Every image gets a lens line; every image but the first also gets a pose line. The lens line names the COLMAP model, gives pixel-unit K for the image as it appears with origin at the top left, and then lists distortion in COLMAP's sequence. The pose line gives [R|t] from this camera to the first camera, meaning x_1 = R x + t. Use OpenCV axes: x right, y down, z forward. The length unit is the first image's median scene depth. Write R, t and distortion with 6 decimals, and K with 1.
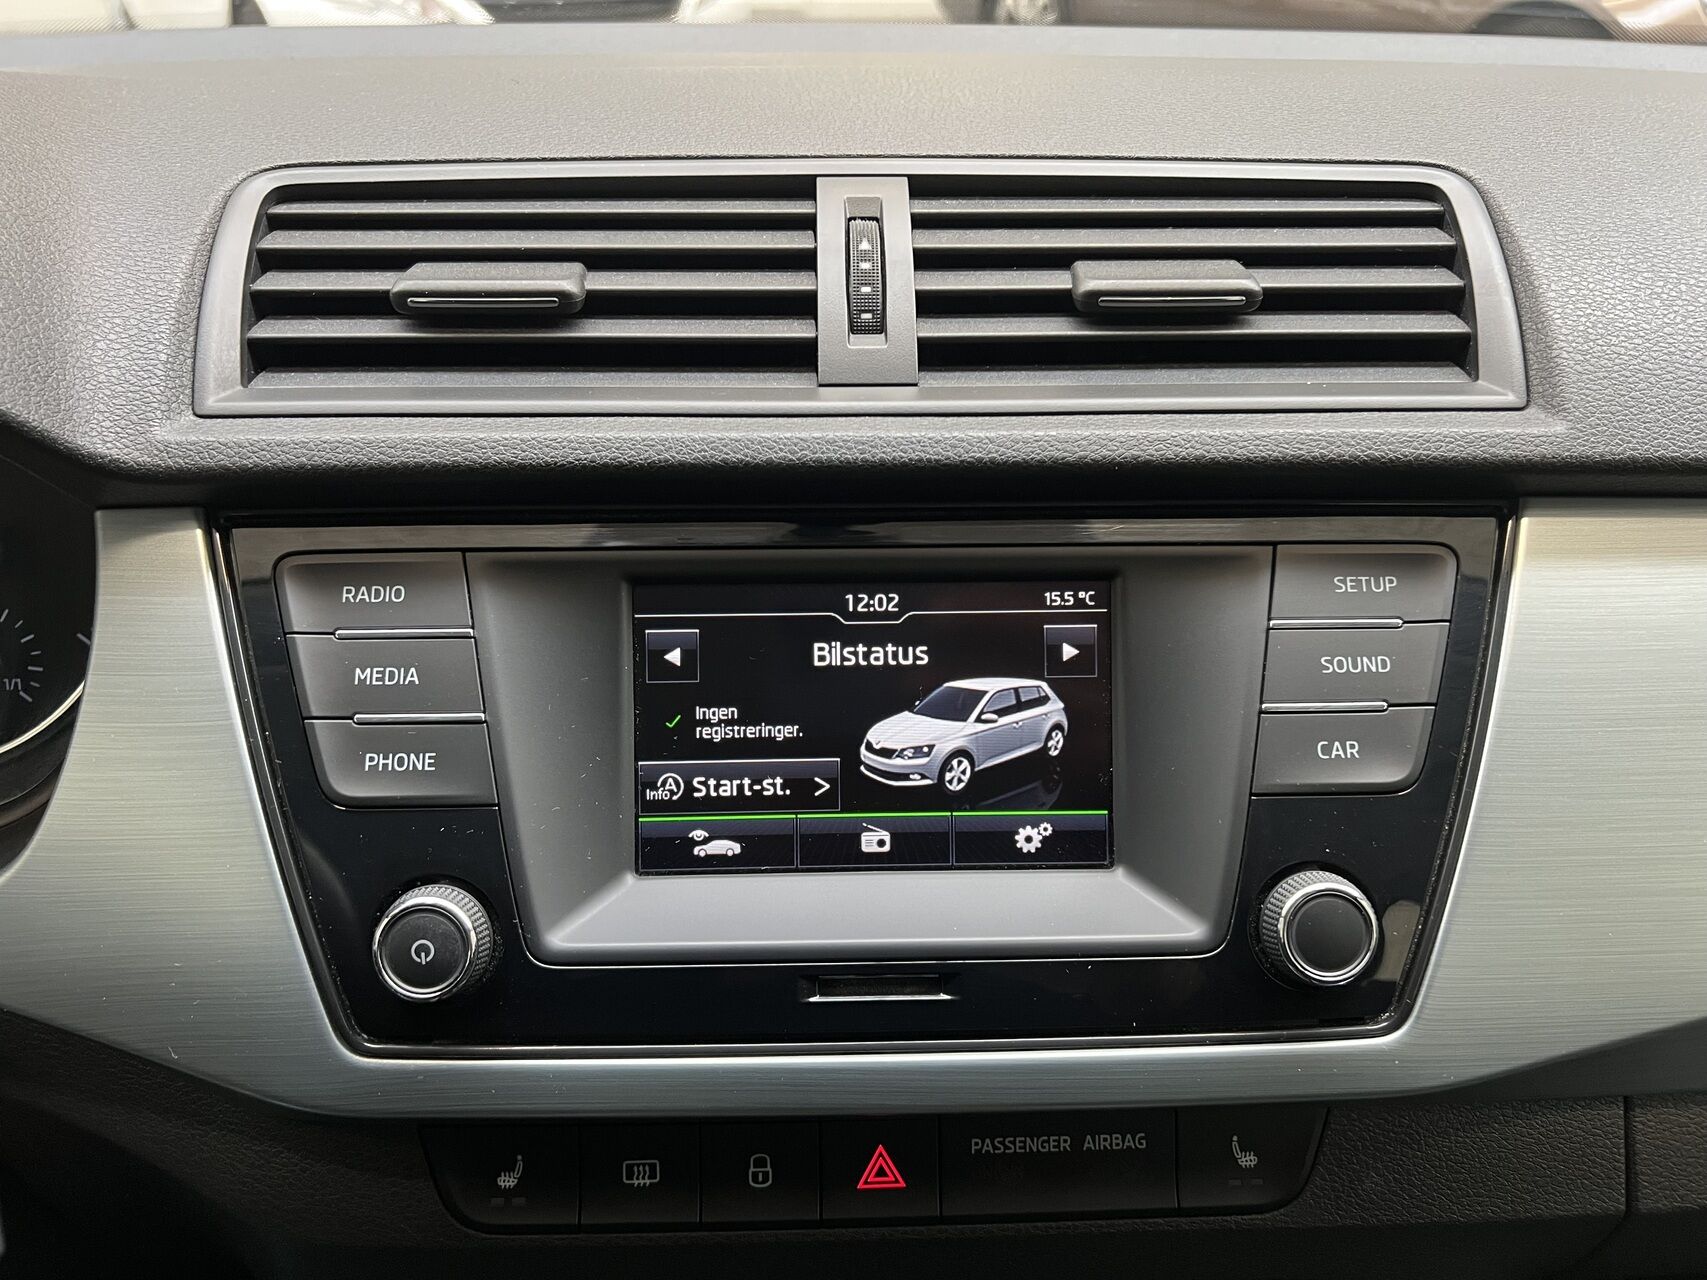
lens RADIAL K [[1316.0, 0, 863.0], [0, 1316.0, 643.0], [0, 0, 1]] dist [0.067628, -0.093838]
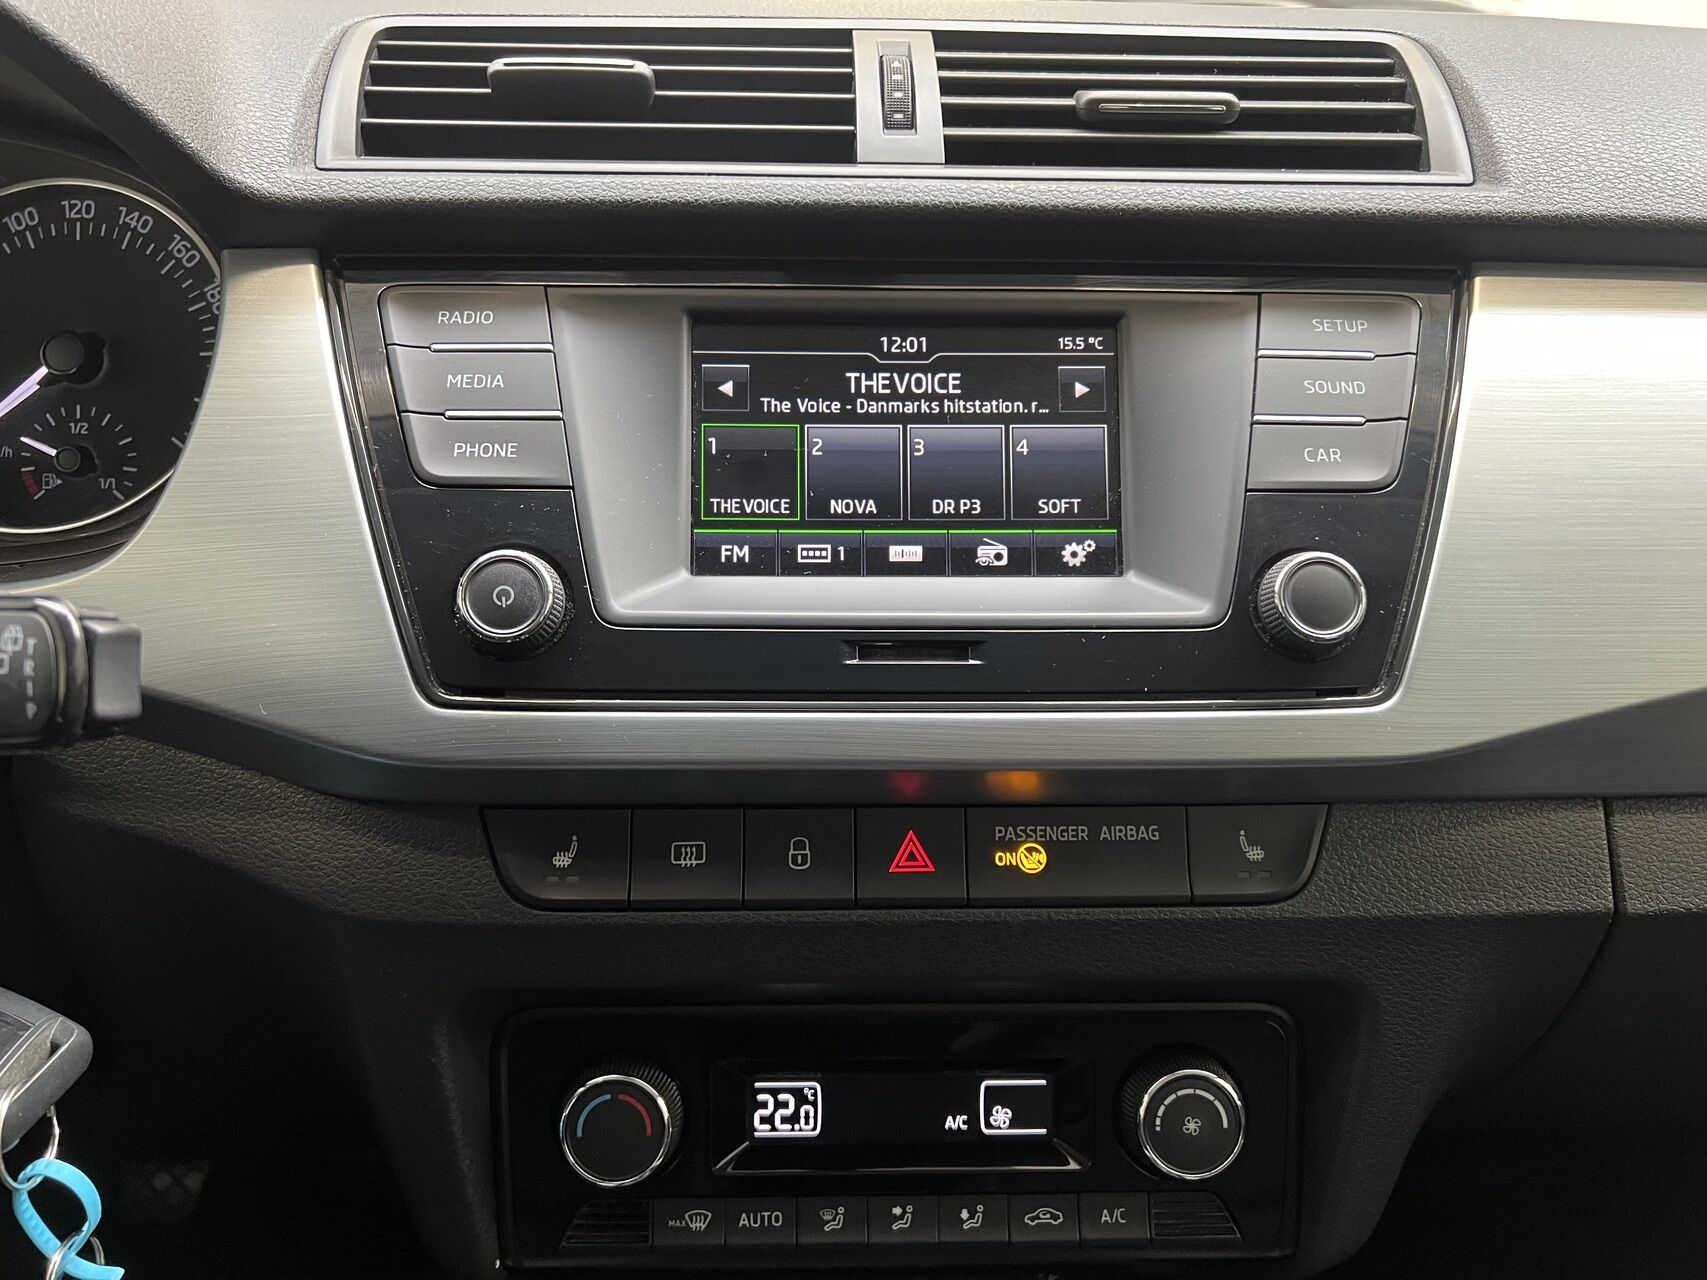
lens RADIAL K [[1307.0, 0, 853.5], [0, 1307.0, 640.0], [0, 0, 1]] dist [0.073900, -0.100130]
pose [[0.999944, 0.007670, 0.007346, -0.042879], [-0.006516, 0.989262, -0.146008, 0.383183], [-0.008387, 0.145952, 0.989256, -0.072235]]
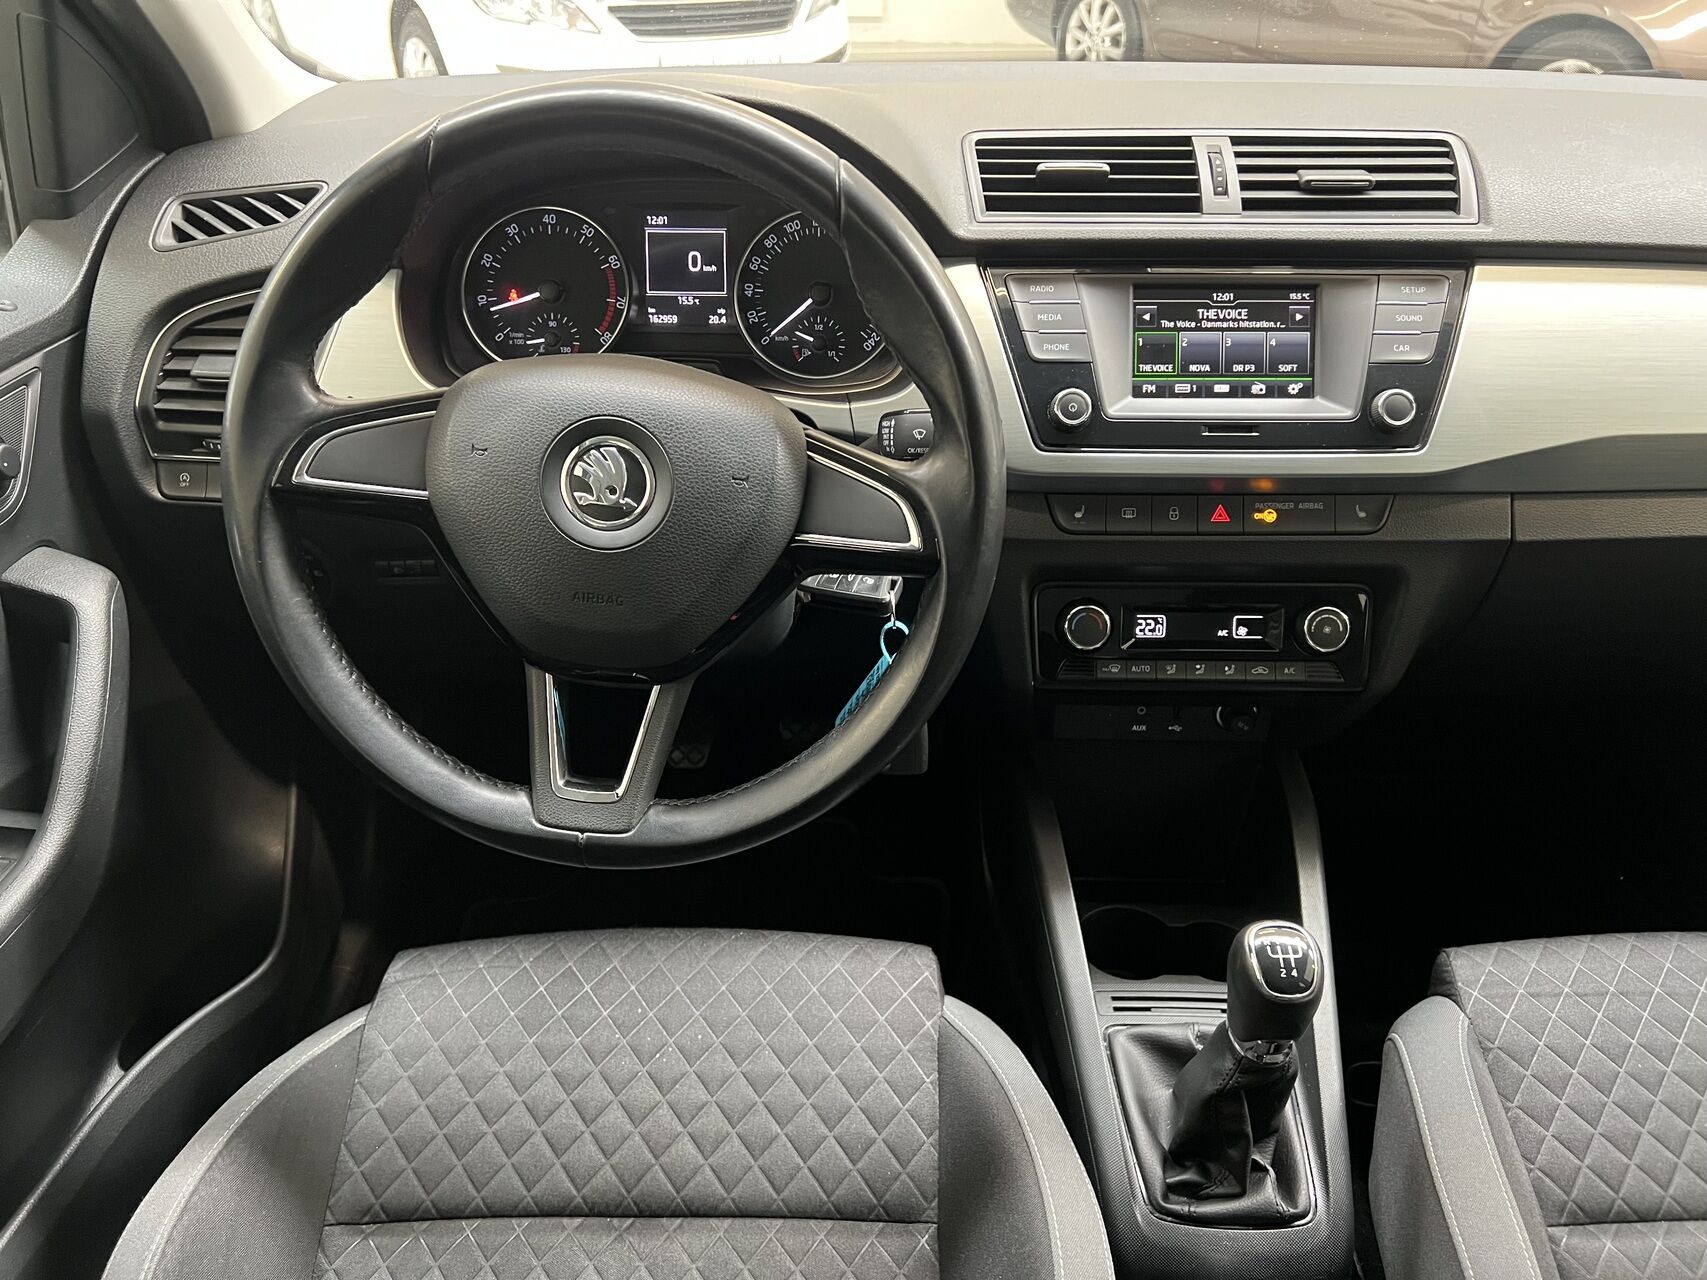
lens RADIAL K [[1336.8, 0, 827.6], [0, 1336.8, 636.6], [0, 0, 1]] dist [0.010605, -0.001350]
pose [[0.998687, 0.019826, -0.047235, -0.641472], [-0.019473, 0.999779, 0.007920, 0.640626], [0.047382, -0.006990, 0.998852, -1.708939]]
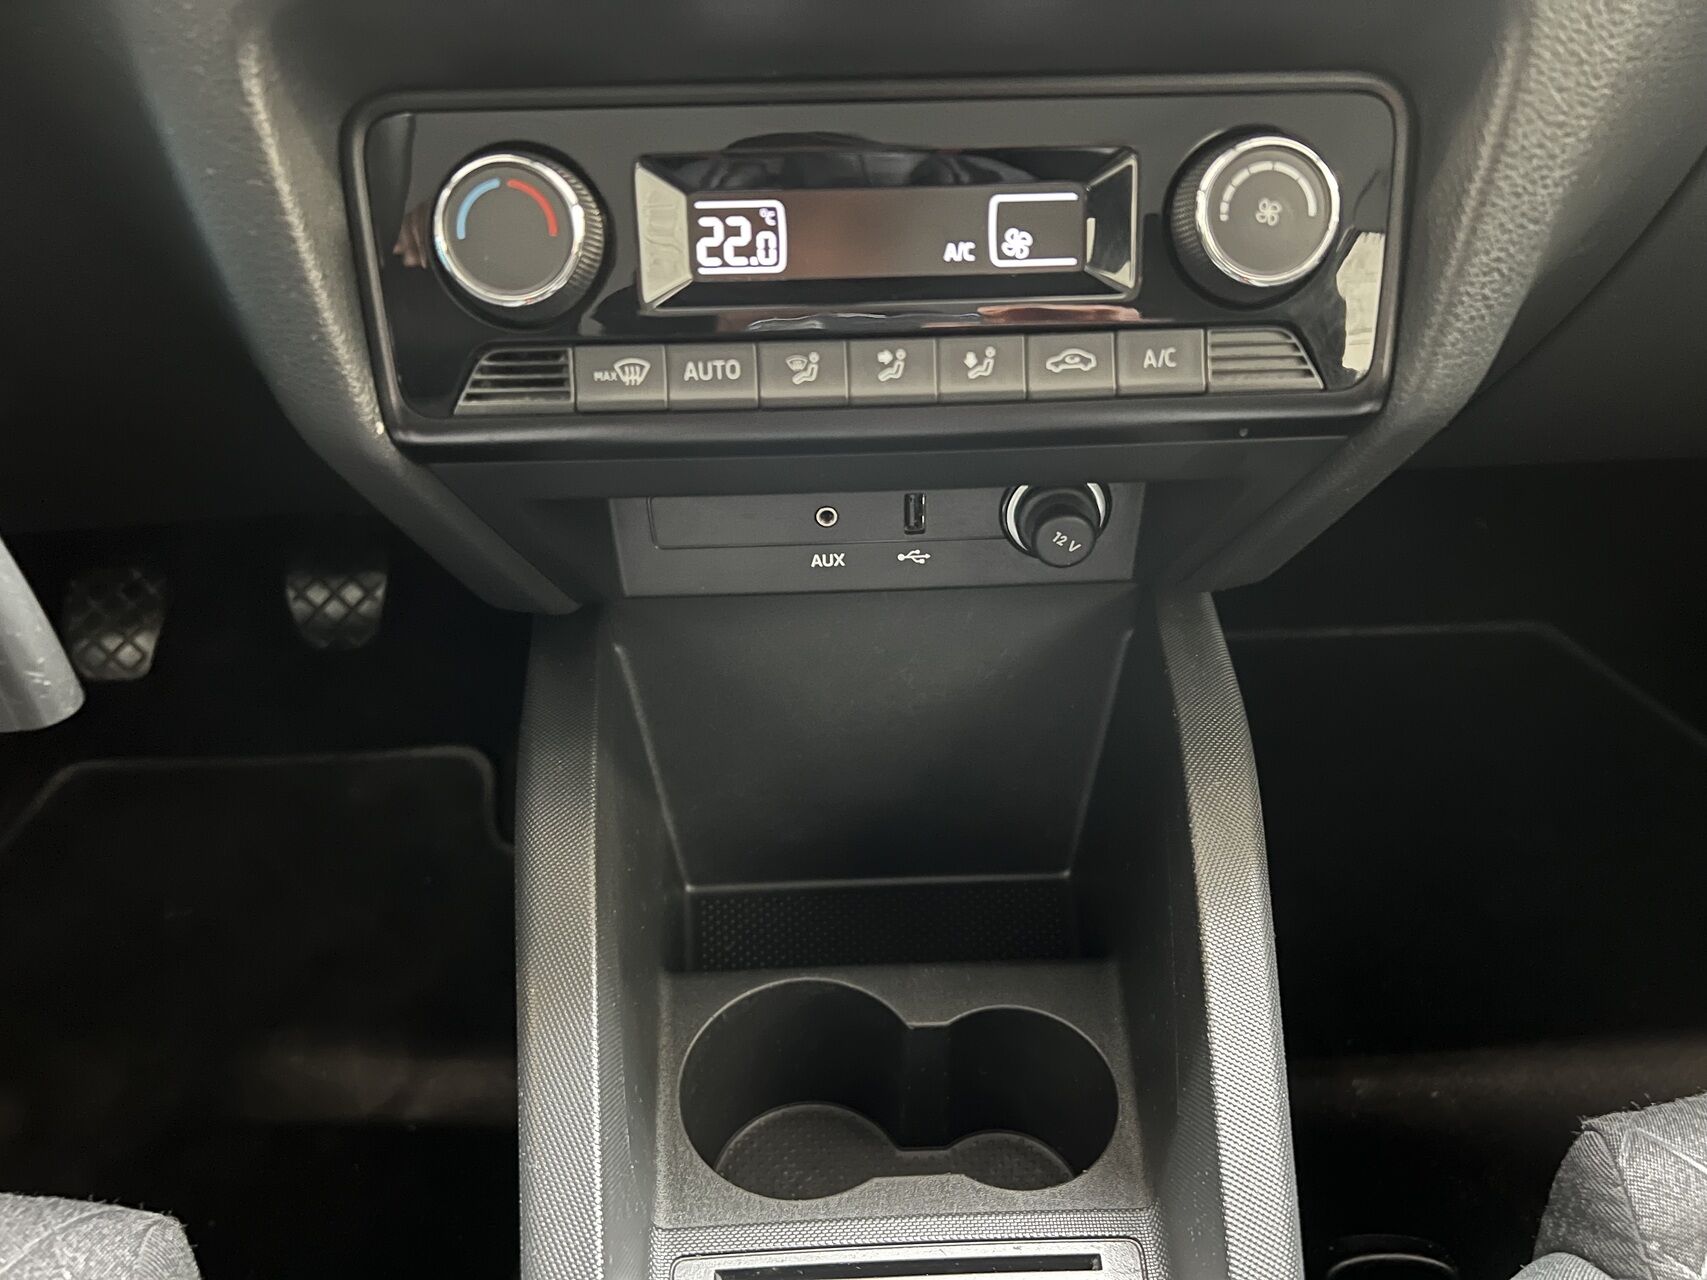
lens RADIAL K [[1315.5, 0, 881.1], [0, 1315.5, 607.5], [0, 0, 1]] dist [0.071674, -0.088661]
pose [[0.999680, -0.019027, 0.016687, -0.013321], [0.017536, 0.996197, 0.085351, 0.806837], [-0.018247, -0.085031, 0.996211, 0.225152]]
